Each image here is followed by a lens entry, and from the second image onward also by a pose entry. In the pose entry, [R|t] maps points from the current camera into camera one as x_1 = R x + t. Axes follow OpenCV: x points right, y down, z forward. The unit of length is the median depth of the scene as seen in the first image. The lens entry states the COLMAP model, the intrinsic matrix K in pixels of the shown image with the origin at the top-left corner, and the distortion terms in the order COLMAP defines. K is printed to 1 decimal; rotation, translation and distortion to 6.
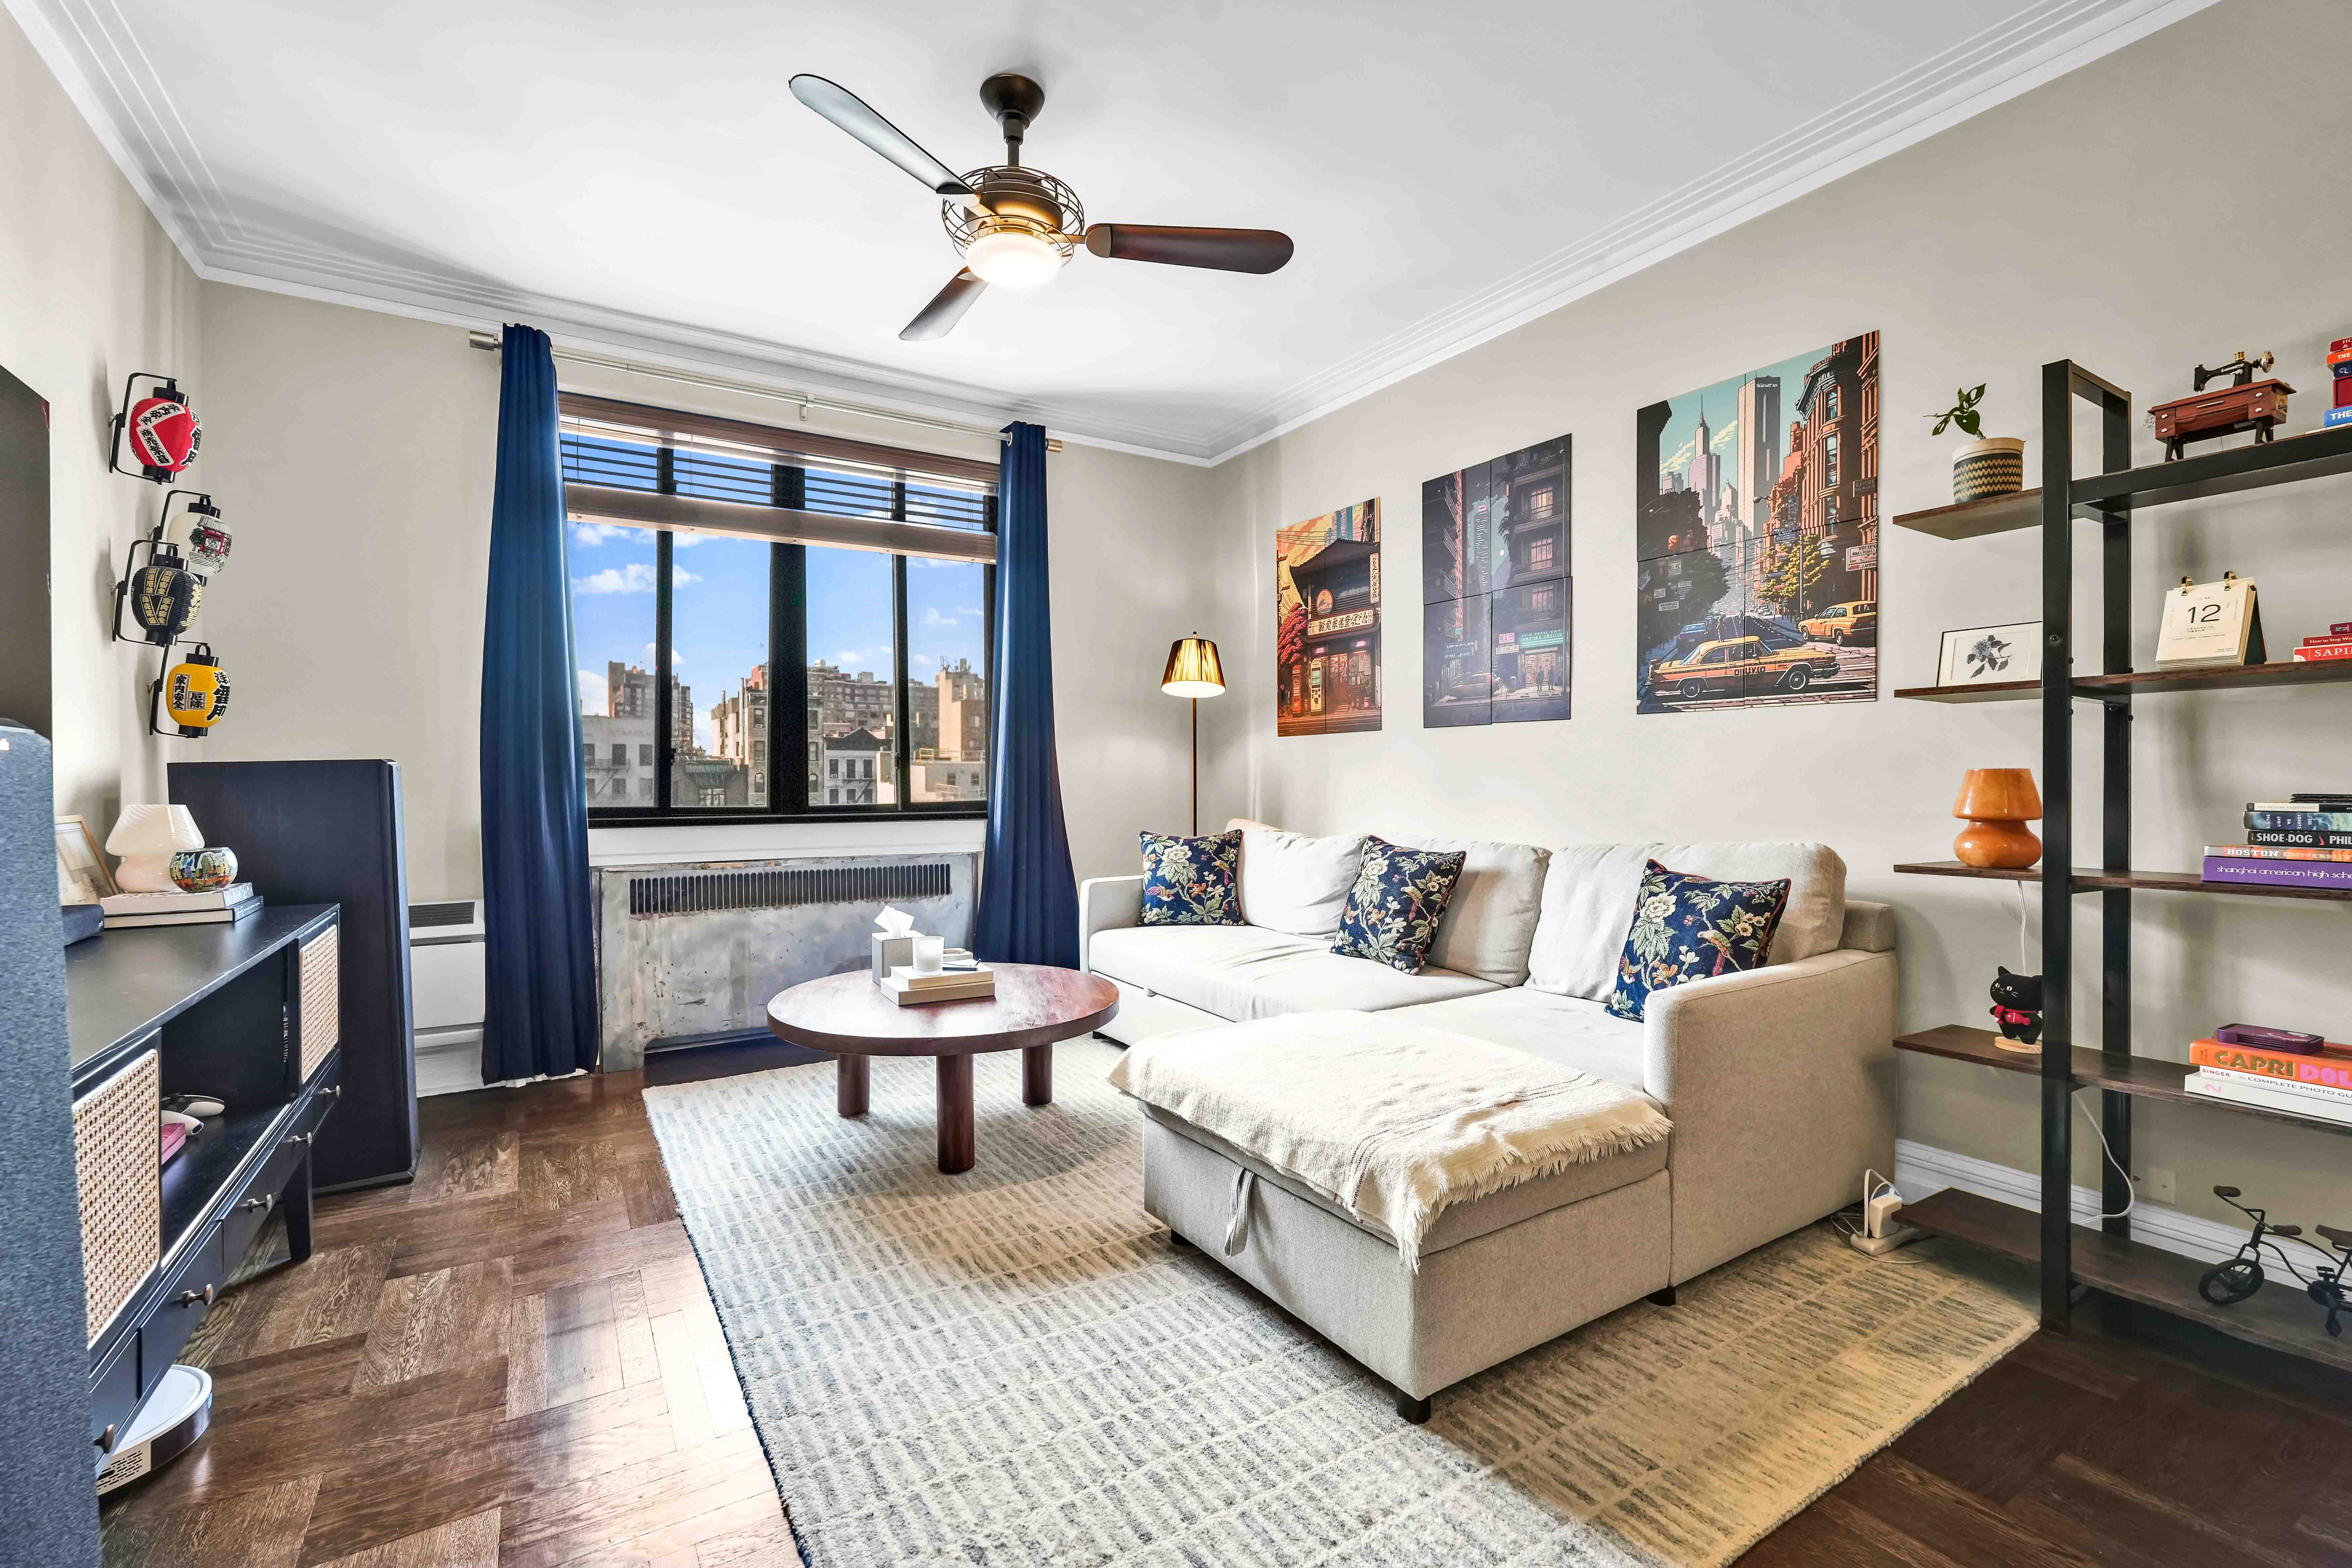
lens RADIAL K [[1027.9, 0, 1176.0], [0, 1027.9, 784.0], [0, 0, 1]] dist [-0.019803, 0.010831]
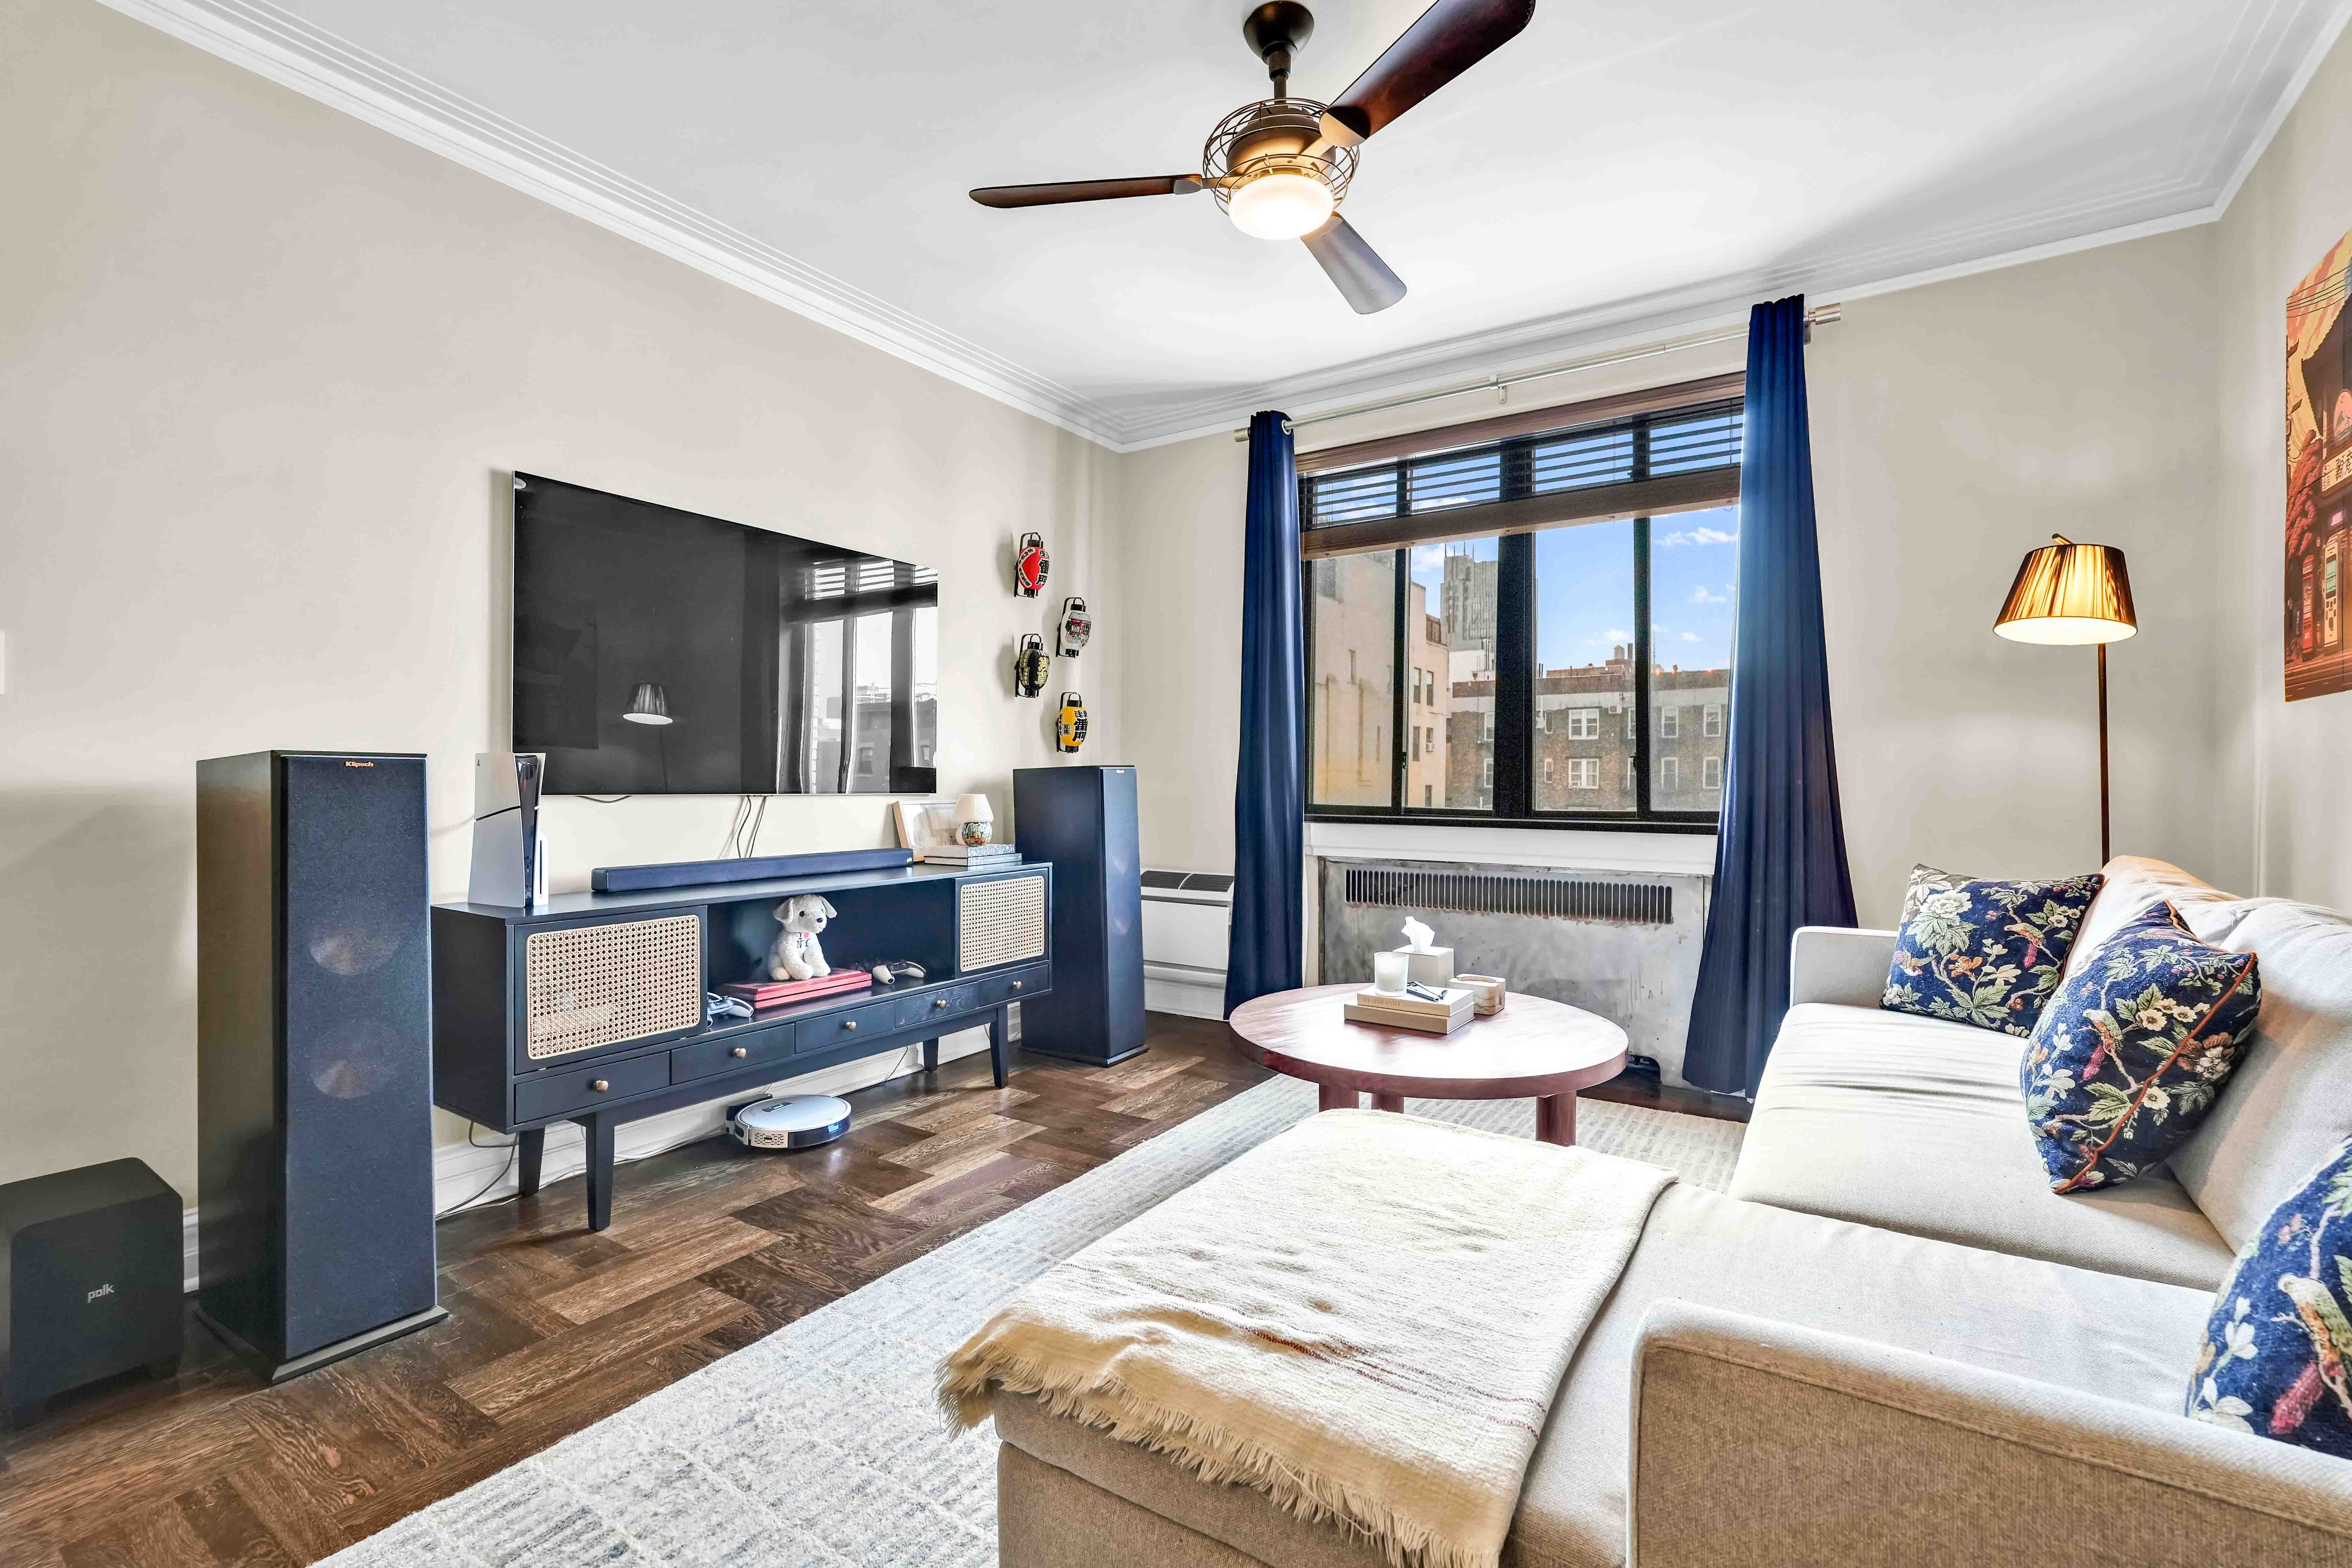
lens RADIAL K [[1040.3, 0, 1176.0], [0, 1040.3, 784.0], [0, 0, 1]] dist [-0.014633, 0.008156]
pose [[0.412966, 0.005856, -0.910728, 0.433266], [-0.009021, 0.999957, 0.002339, -0.001912], [0.910702, 0.007250, 0.413001, 0.366347]]
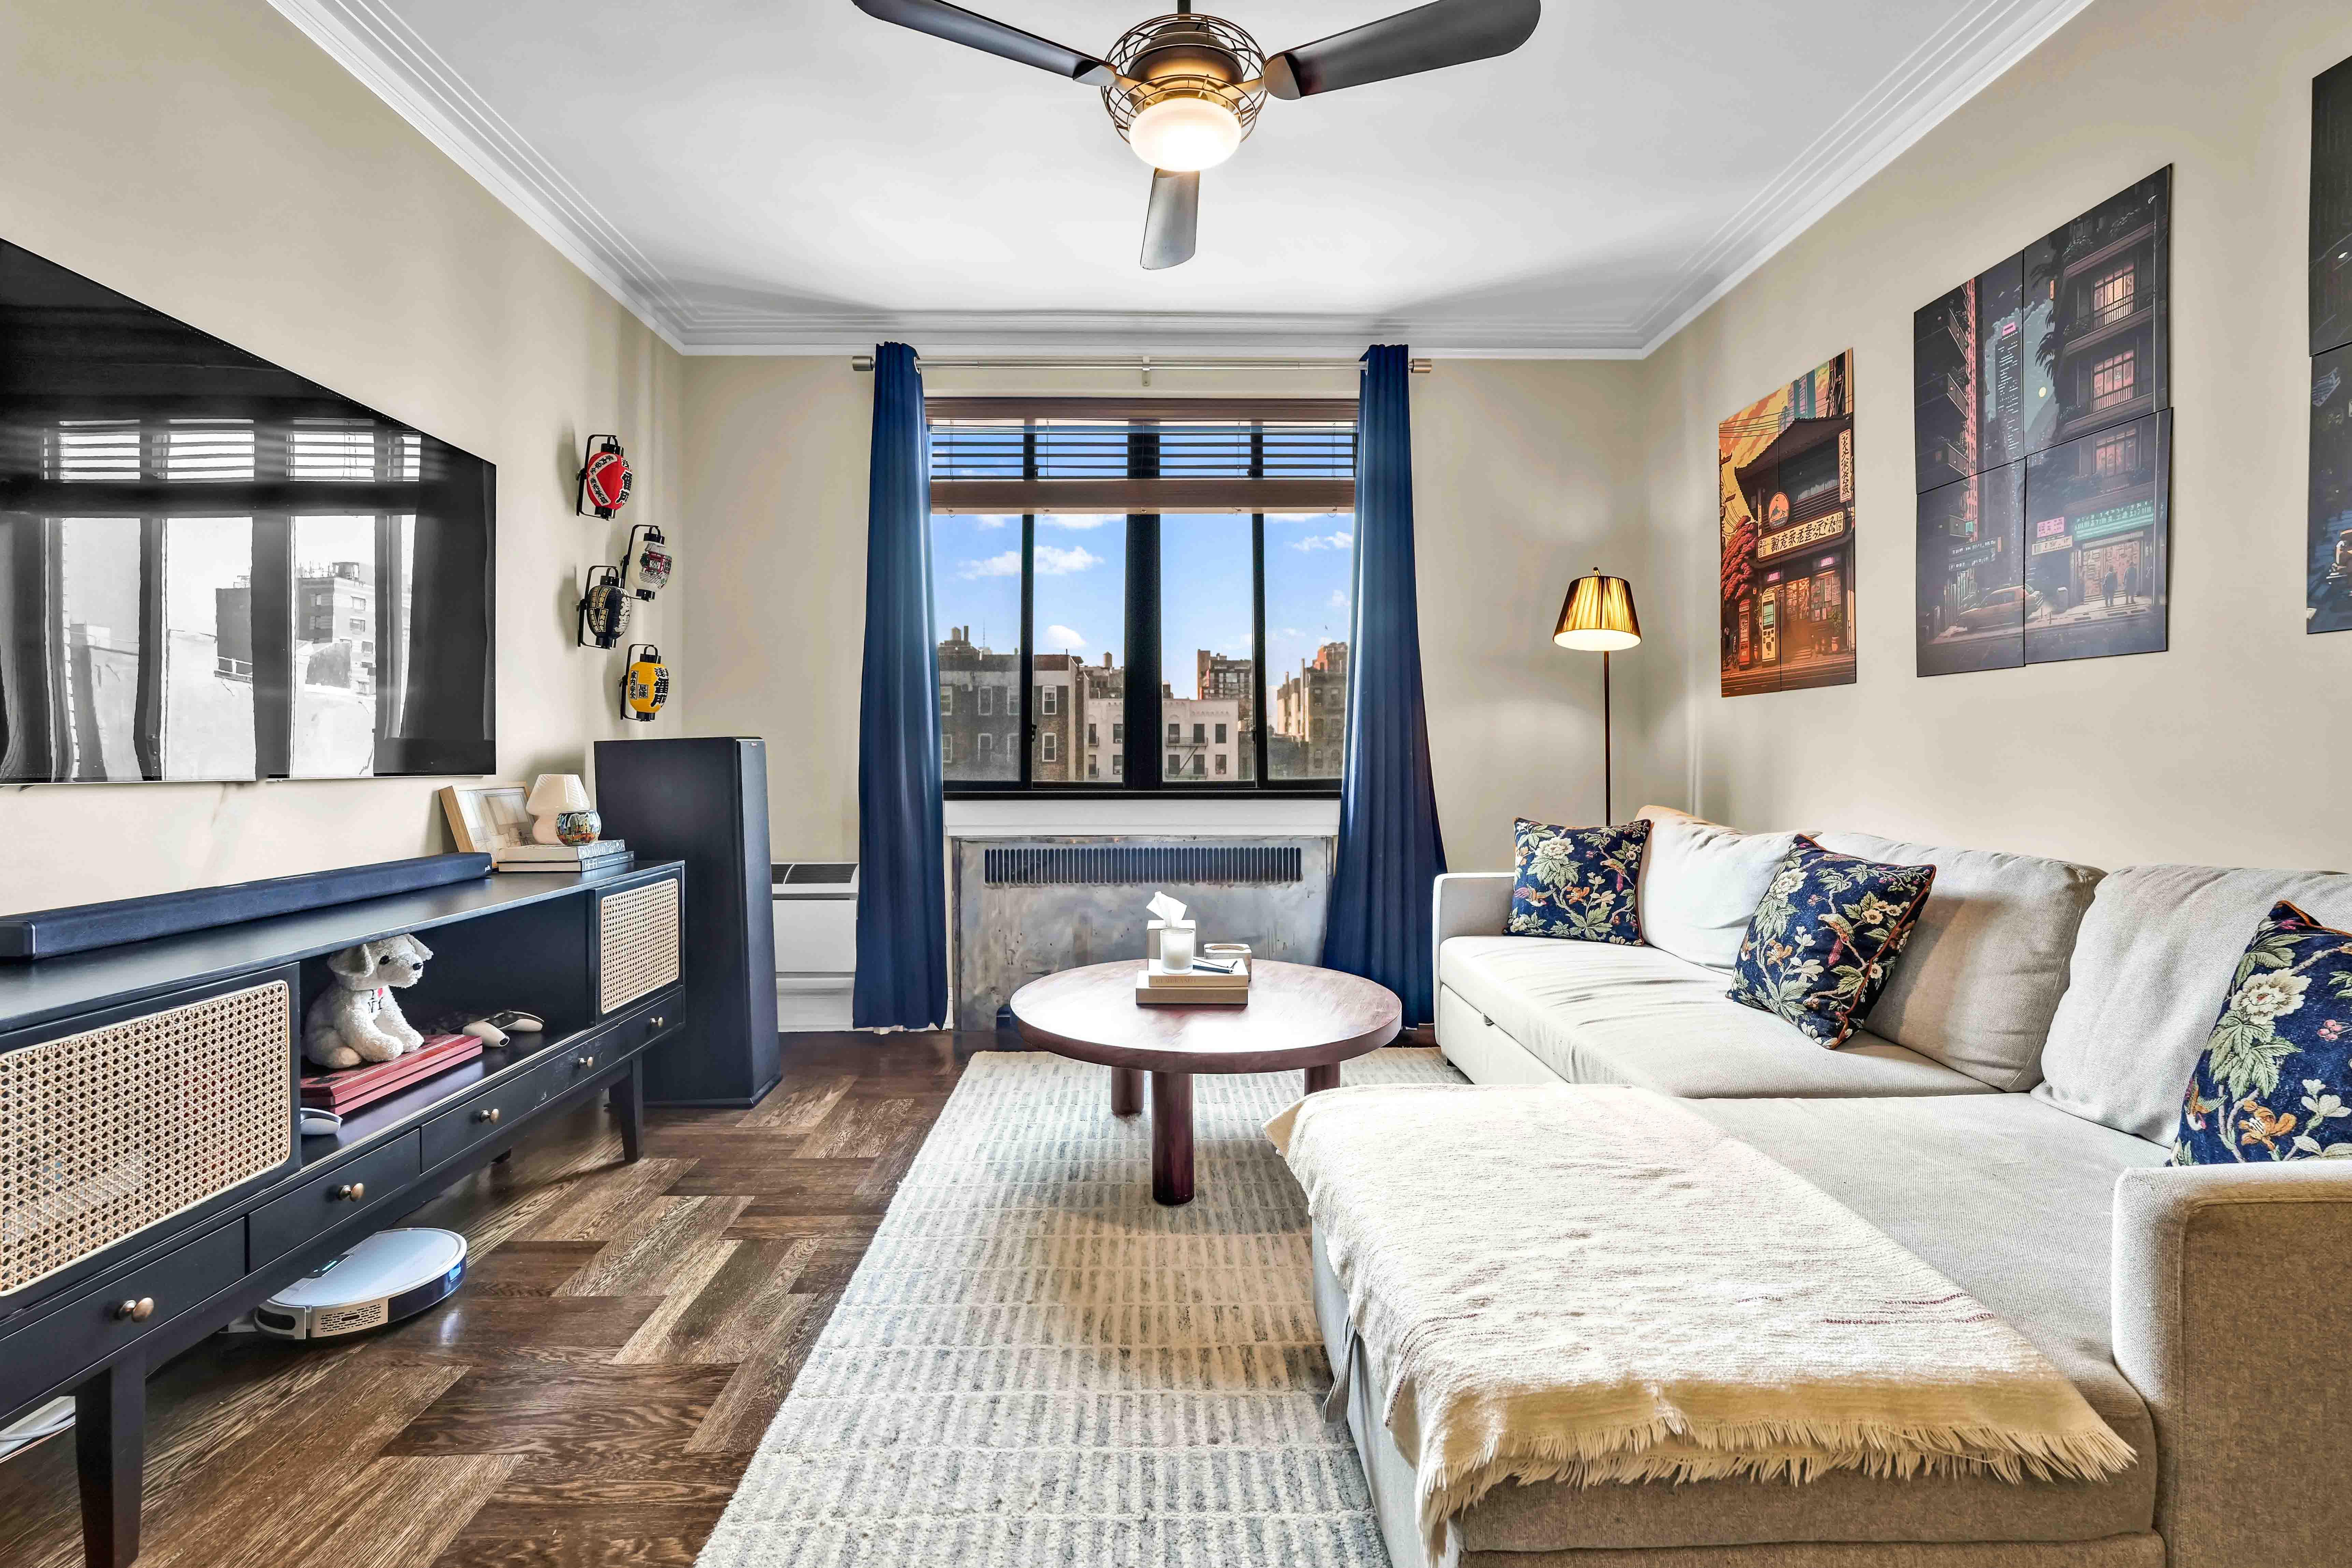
lens RADIAL K [[1045.9, 0, 1165.7], [0, 1045.9, 756.8], [0, 0, 1]] dist [-0.017669, 0.010147]
pose [[0.858128, 0.000181, -0.513435, 0.180622], [-0.002021, 0.999993, -0.003025, 0.000833], [0.513431, 0.003633, 0.858123, 0.176466]]
